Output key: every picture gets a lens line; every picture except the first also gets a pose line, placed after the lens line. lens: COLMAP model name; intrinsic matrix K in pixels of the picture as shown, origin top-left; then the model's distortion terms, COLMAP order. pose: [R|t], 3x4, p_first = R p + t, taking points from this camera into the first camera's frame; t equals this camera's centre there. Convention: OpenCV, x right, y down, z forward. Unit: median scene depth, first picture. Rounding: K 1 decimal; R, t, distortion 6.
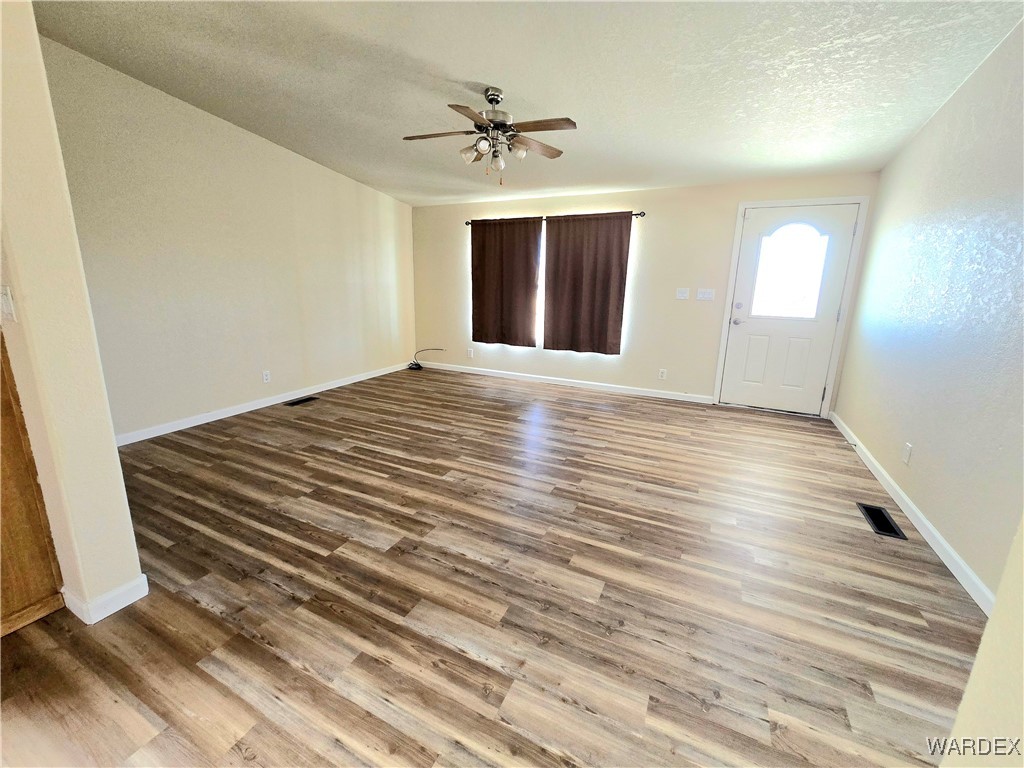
lens RADIAL K [[420.7, 0, 505.2], [0, 420.7, 372.1], [0, 0, 1]] dist [-0.005345, 0.000679]
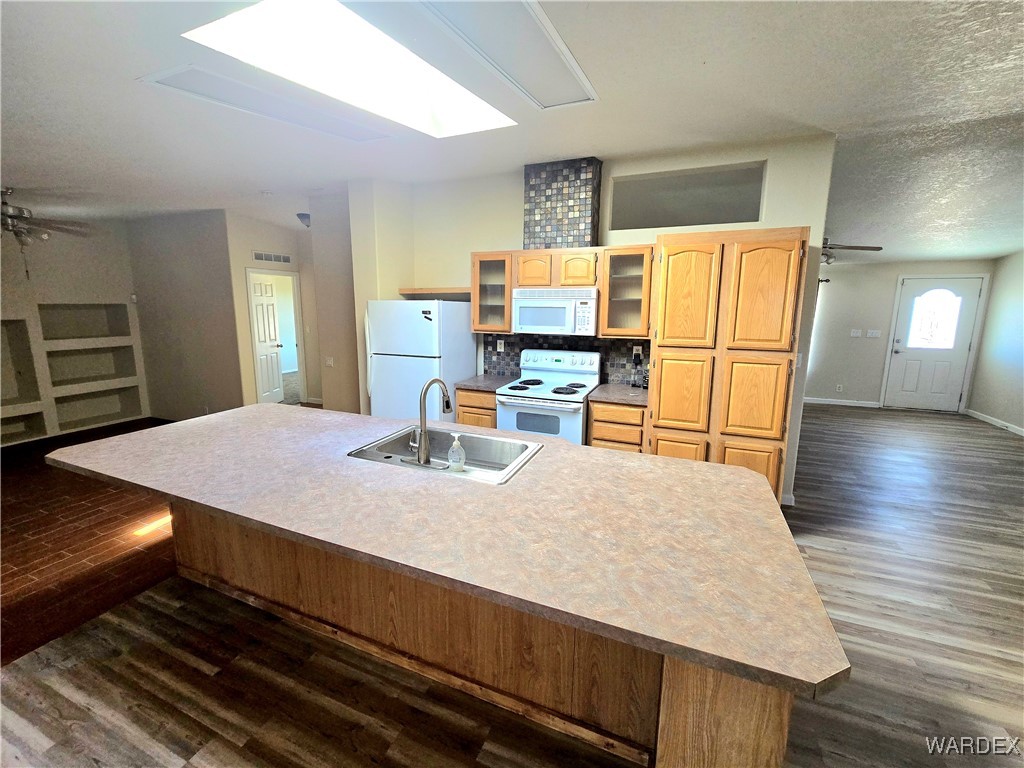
lens RADIAL K [[420.7, 0, 506.1], [0, 420.7, 373.4], [0, 0, 1]] dist [-0.005345, 0.000679]
pose [[0.997532, -0.025801, 0.065302, -1.181999], [0.029297, 0.998156, -0.053154, -0.003306], [-0.063810, 0.054936, 0.996449, -0.504346]]
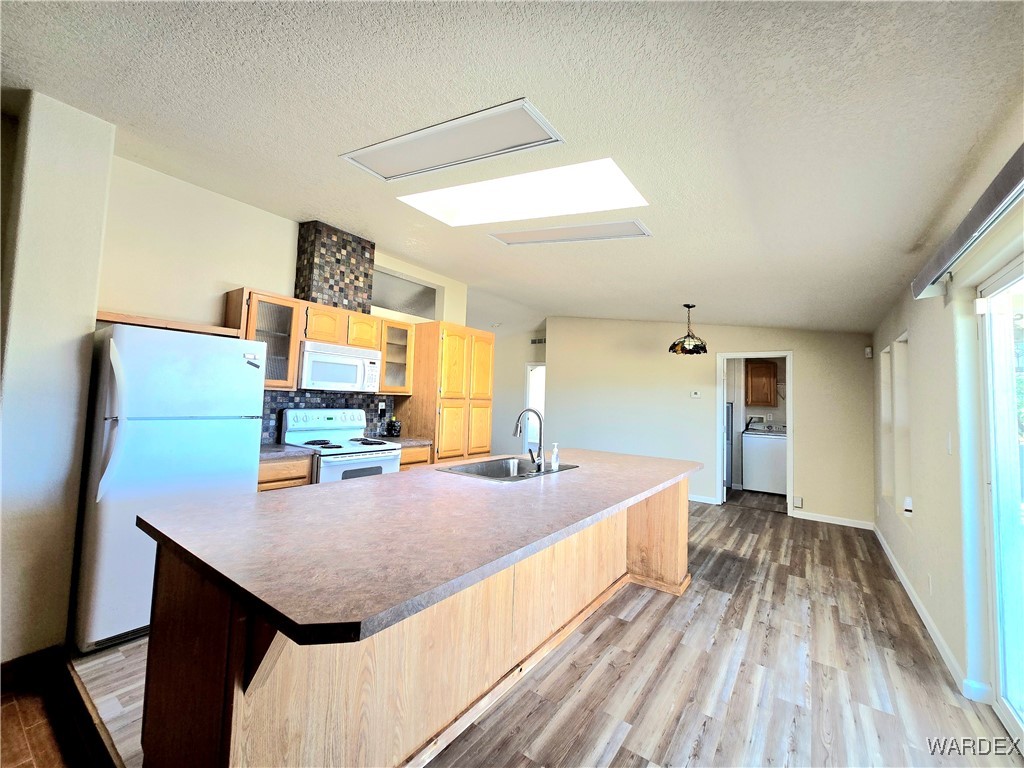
lens RADIAL K [[420.7, 0, 505.8], [0, 420.7, 373.2], [0, 0, 1]] dist [-0.005345, 0.000679]
pose [[0.162052, 0.049613, 0.985534, -1.976248], [0.182306, 0.980038, -0.079313, -0.037808], [-0.969796, 0.192521, 0.149772, -0.033912]]
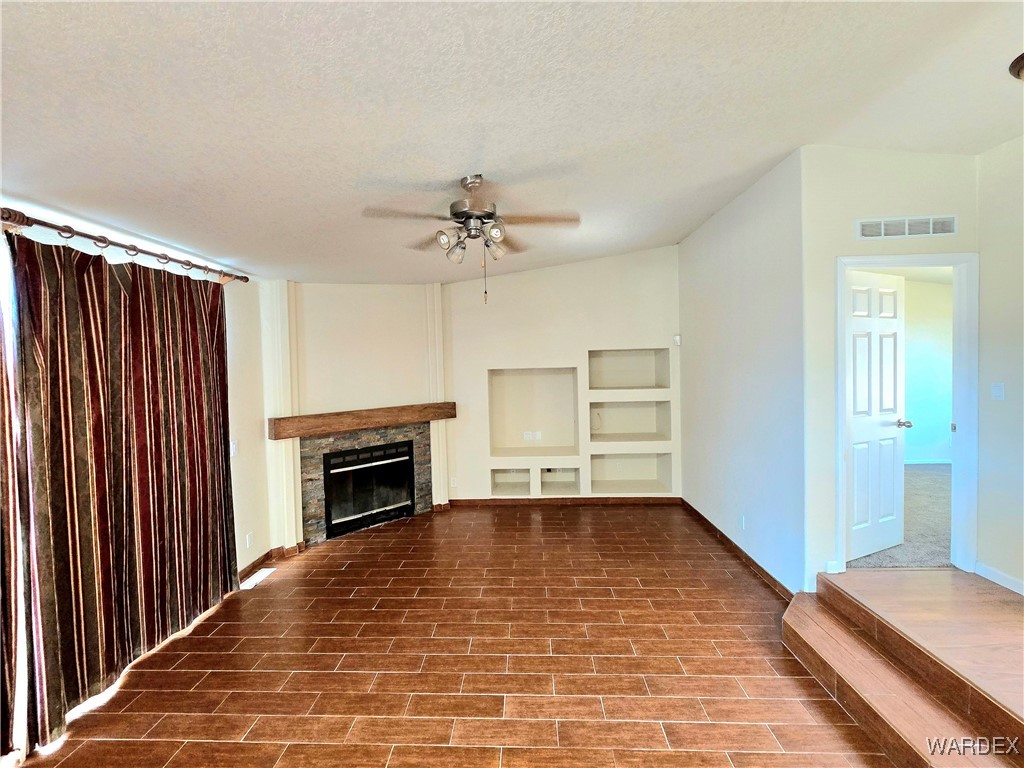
lens RADIAL K [[420.7, 0, 506.9], [0, 420.7, 372.4], [0, 0, 1]] dist [-0.005345, 0.000679]
pose [[0.401765, -0.010241, -0.915685, -1.623230], [-0.165952, 0.982567, -0.083802, -0.158671], [0.900580, 0.185628, 0.393062, 0.370307]]
